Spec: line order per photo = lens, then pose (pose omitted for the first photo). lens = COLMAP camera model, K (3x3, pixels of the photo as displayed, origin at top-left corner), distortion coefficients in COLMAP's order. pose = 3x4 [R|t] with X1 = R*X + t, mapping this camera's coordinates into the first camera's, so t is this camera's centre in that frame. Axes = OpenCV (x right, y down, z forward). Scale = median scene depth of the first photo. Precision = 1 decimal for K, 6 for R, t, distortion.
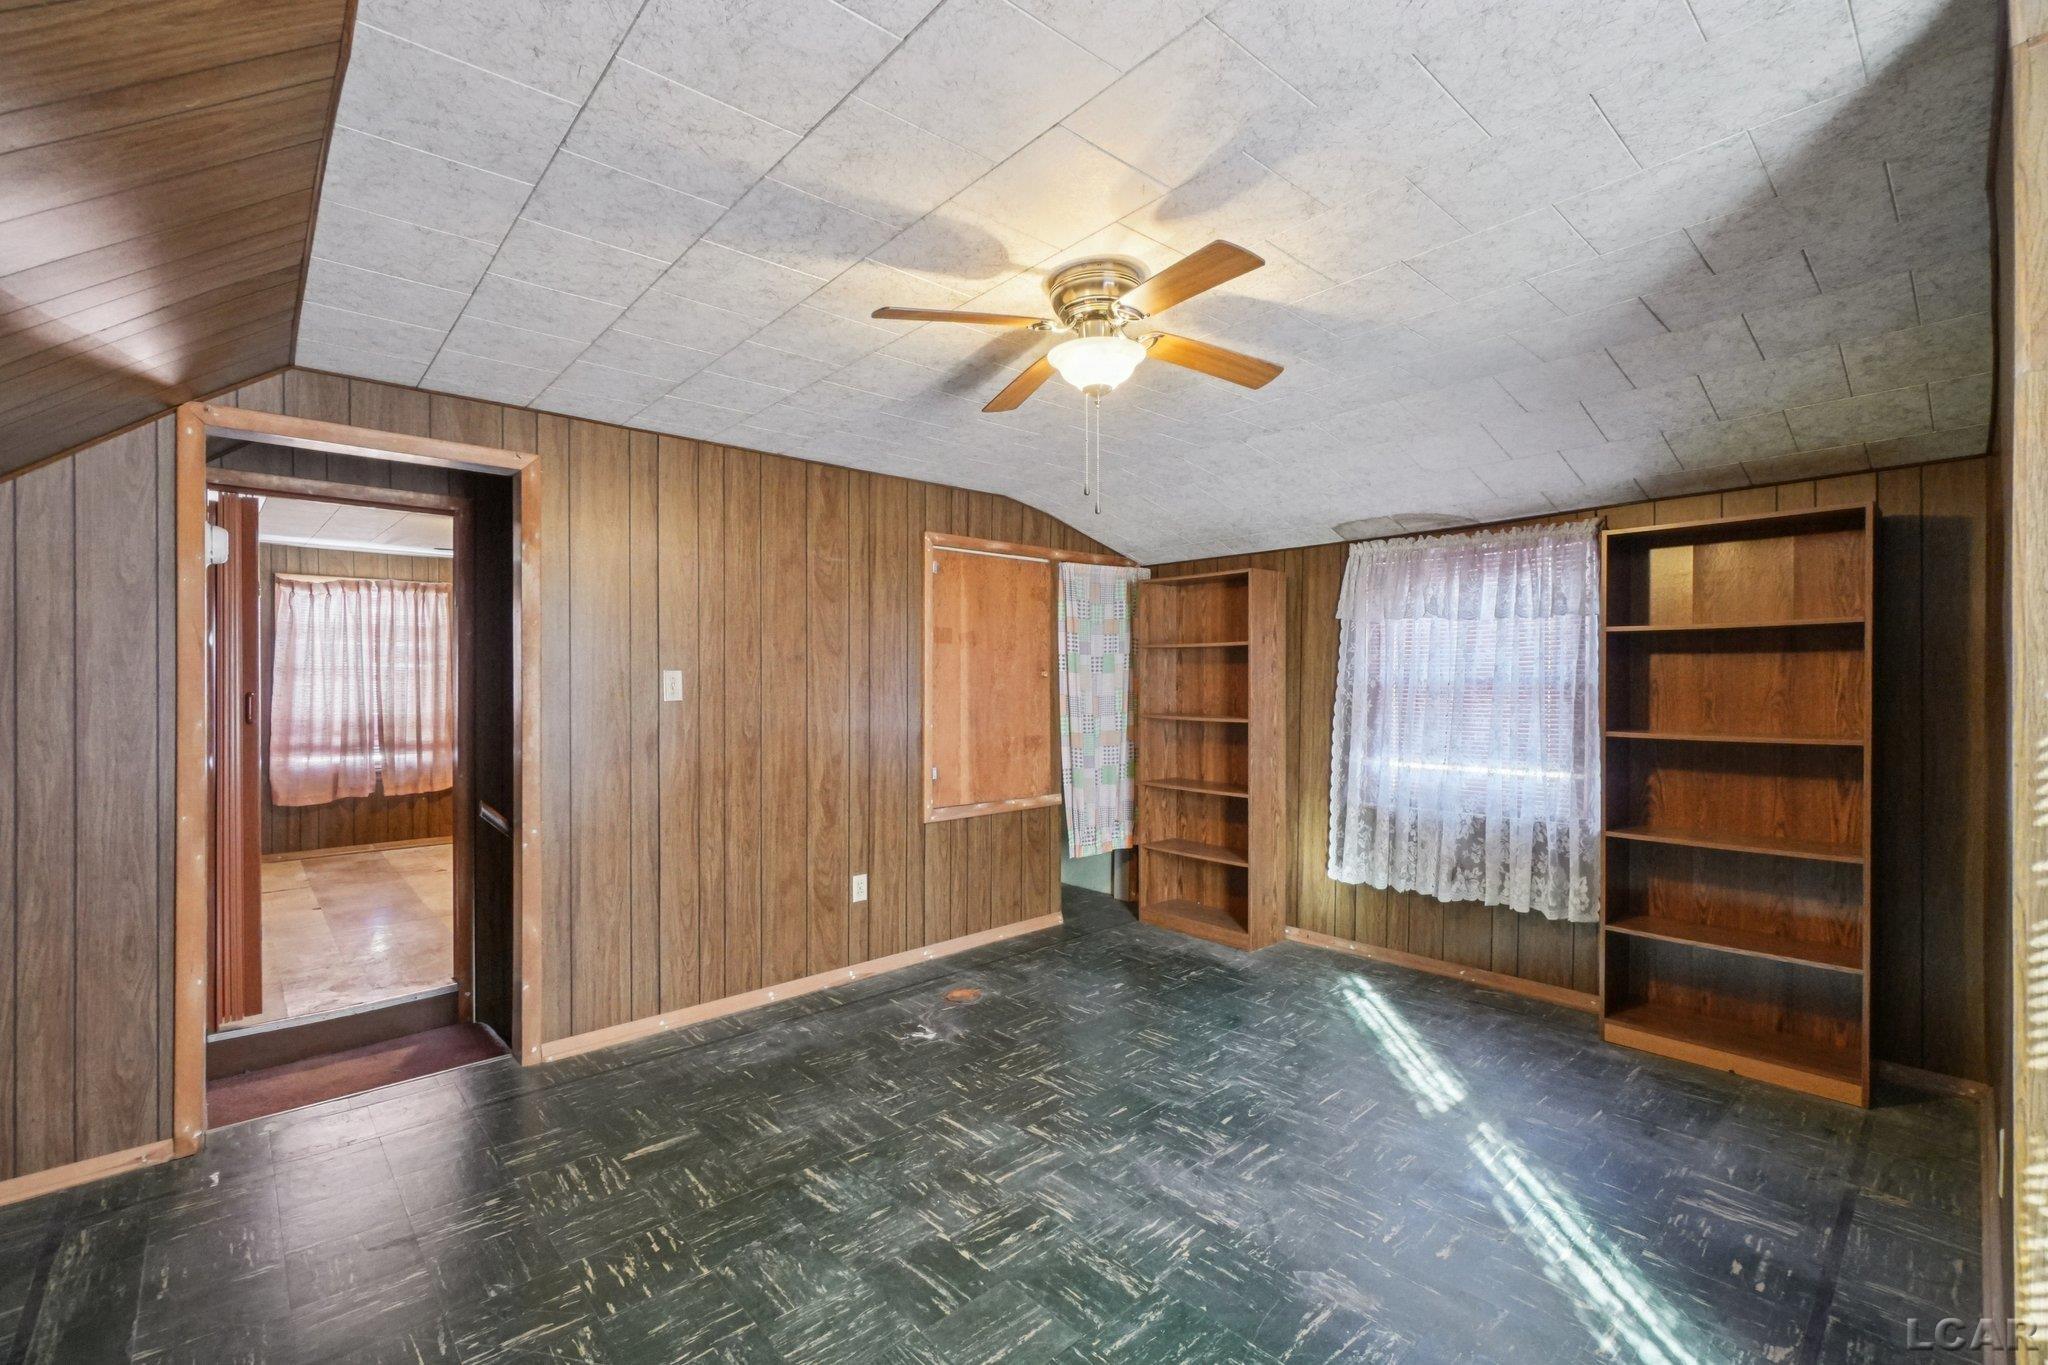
lens RADIAL K [[878.2, 0, 1022.5], [0, 878.2, 690.4], [0, 0, 1]] dist [-0.009712, 0.002549]
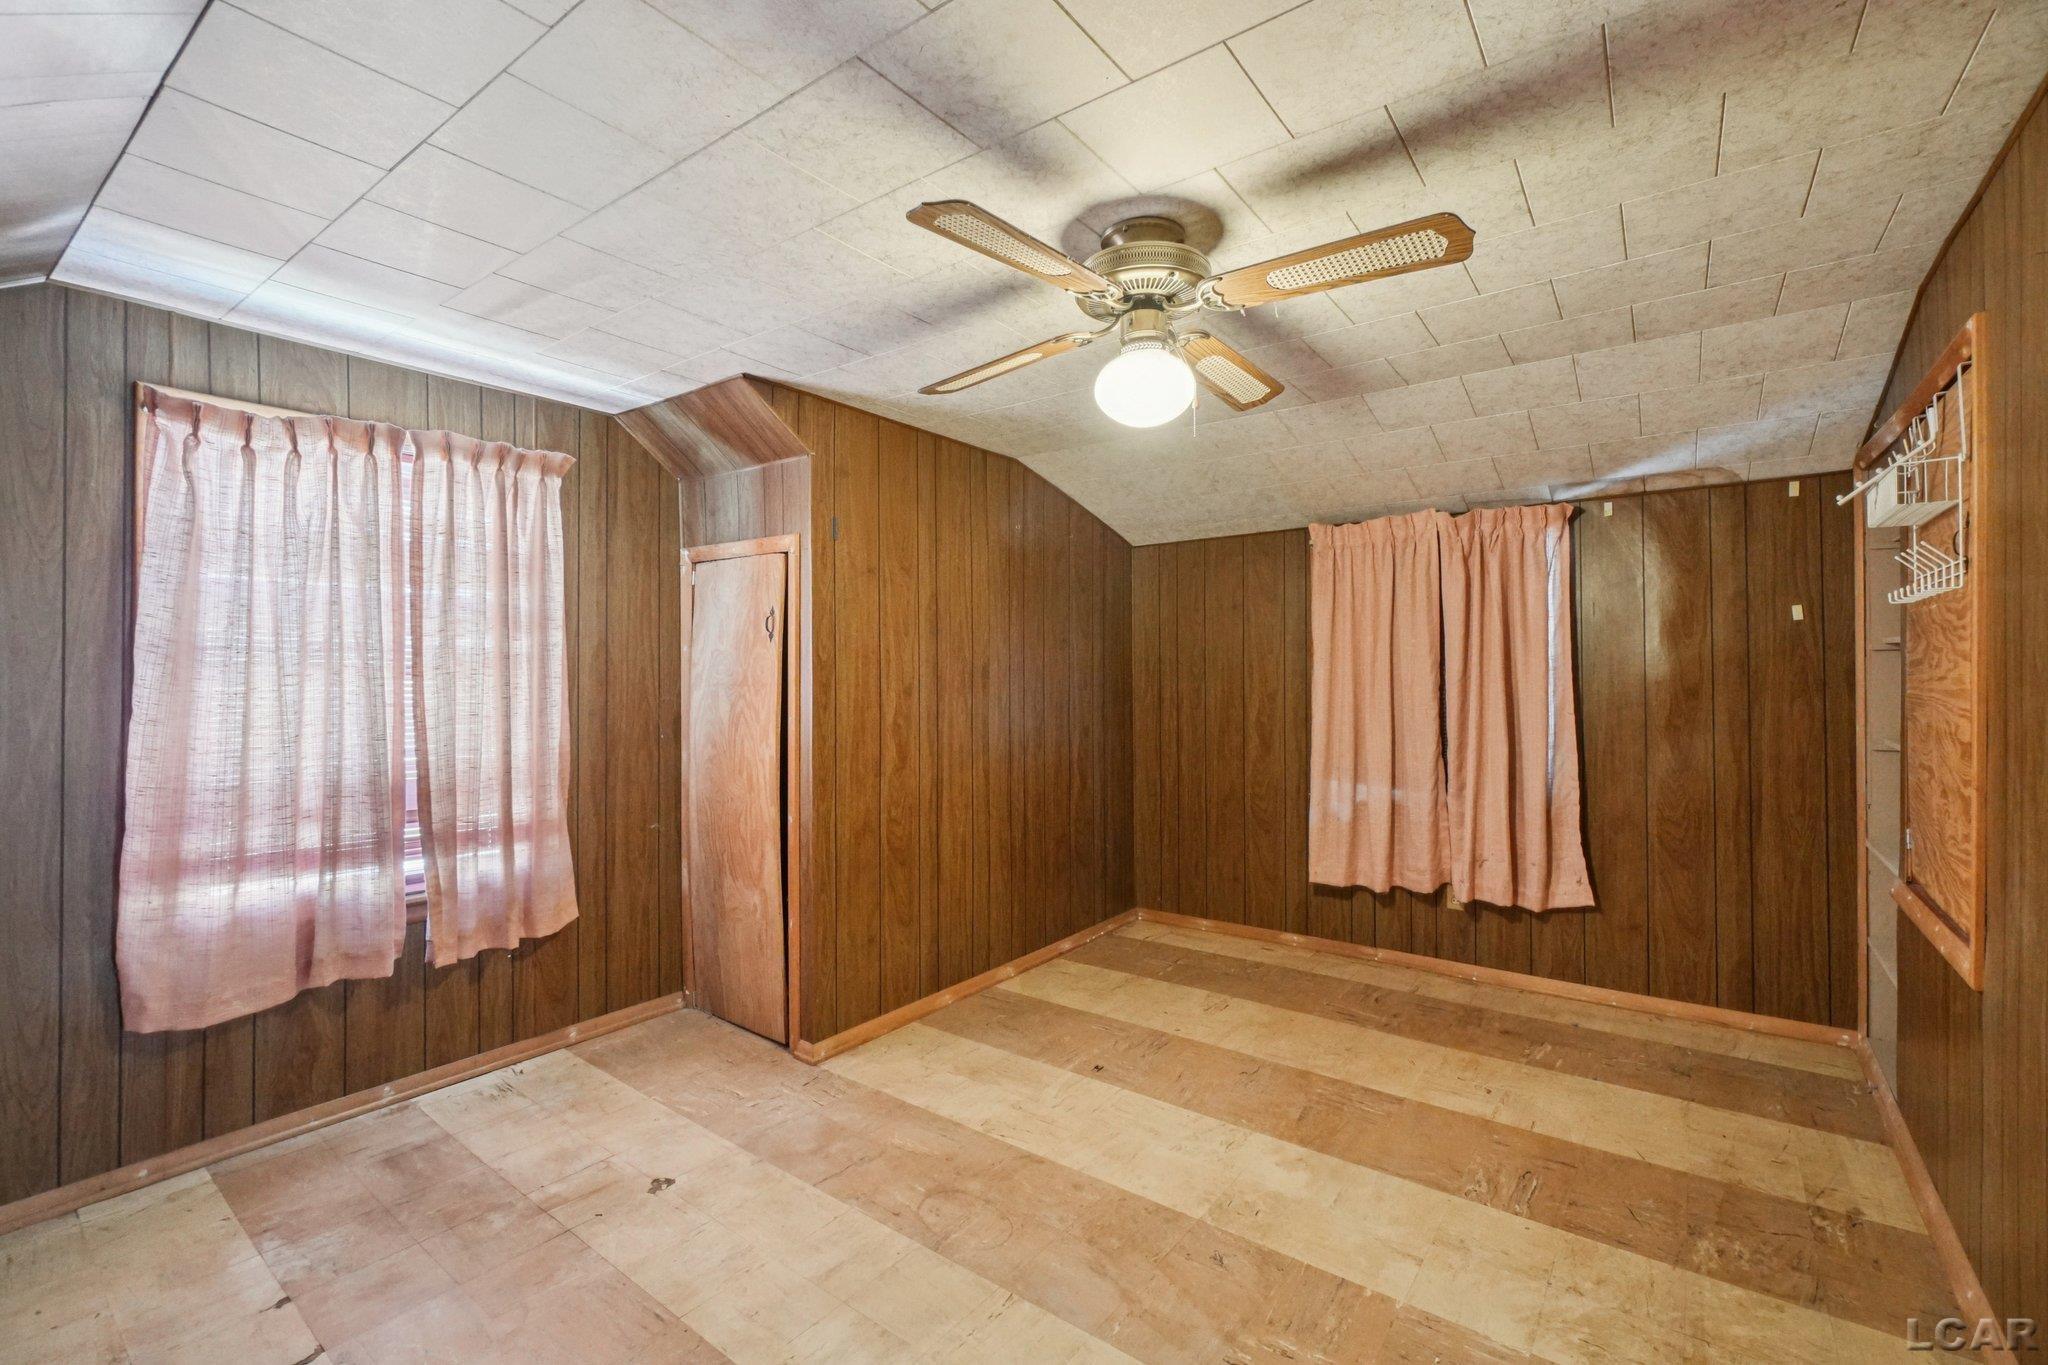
lens RADIAL K [[878.2, 0, 1024.8], [0, 878.2, 663.0], [0, 0, 1]] dist [-0.009712, 0.002549]
pose [[0.980731, -0.007061, 0.195235, -0.548633], [0.011724, 0.999673, -0.022739, -0.005935], [-0.195010, 0.024590, 0.980493, 0.558764]]
